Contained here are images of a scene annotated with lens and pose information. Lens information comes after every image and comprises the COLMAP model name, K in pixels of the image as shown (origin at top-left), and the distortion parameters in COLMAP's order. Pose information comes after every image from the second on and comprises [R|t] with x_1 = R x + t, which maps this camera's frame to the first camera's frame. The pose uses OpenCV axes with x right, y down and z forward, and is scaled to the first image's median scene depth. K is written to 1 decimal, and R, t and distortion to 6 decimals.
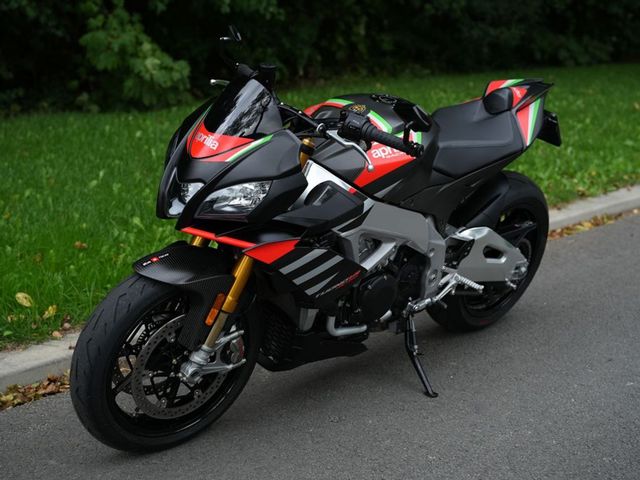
lens RADIAL K [[992.2, 0, 320.0], [0, 992.2, 240.0], [0, 0, 1]] dist [-0.074542, 0.840371]
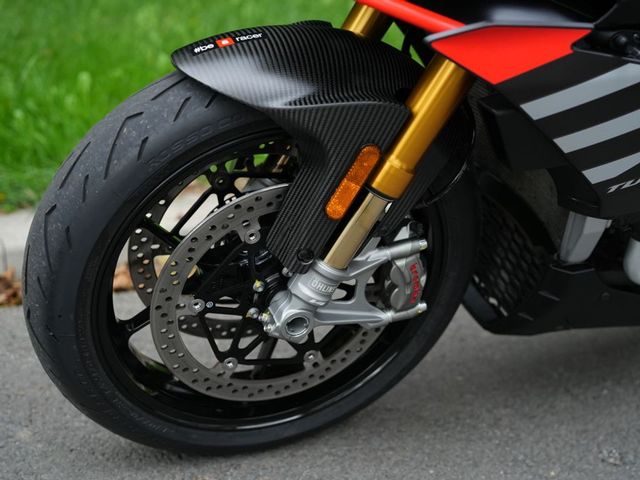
lens RADIAL K [[992.2, 0, 320.0], [0, 992.2, 240.0], [0, 0, 1]] dist [-0.074542, 0.840371]
pose [[0.945060, 0.161991, -0.283937, 0.002661], [-0.127779, 0.982537, 0.135251, 0.037704], [0.300888, -0.091539, 0.949256, 0.577039]]
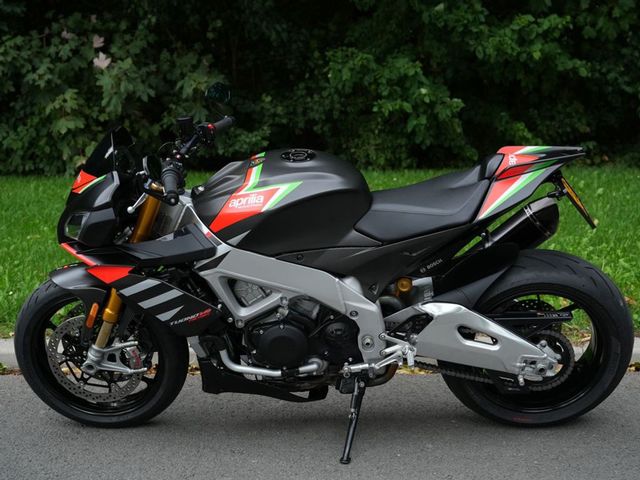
lens RADIAL K [[992.2, 0, 320.0], [0, 992.2, 240.0], [0, 0, 1]] dist [-0.074542, 0.840371]
pose [[0.674907, 0.122134, -0.727725, 0.912799], [-0.160465, 0.986898, 0.016812, -0.082108], [0.720244, 0.105428, 0.685663, 0.346419]]
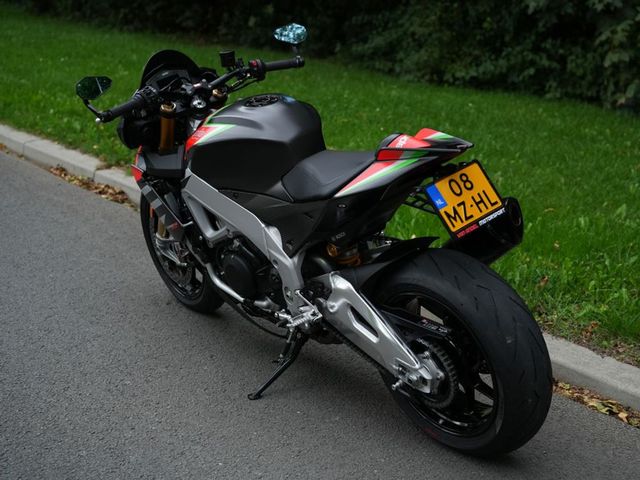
lens RADIAL K [[992.2, 0, 320.0], [0, 992.2, 240.0], [0, 0, 1]] dist [-0.074542, 0.840371]
pose [[-0.123725, 0.265627, -0.956104, 1.222912], [-0.280790, 0.914757, 0.290475, -0.361677], [0.951761, 0.304404, -0.038593, 1.240403]]
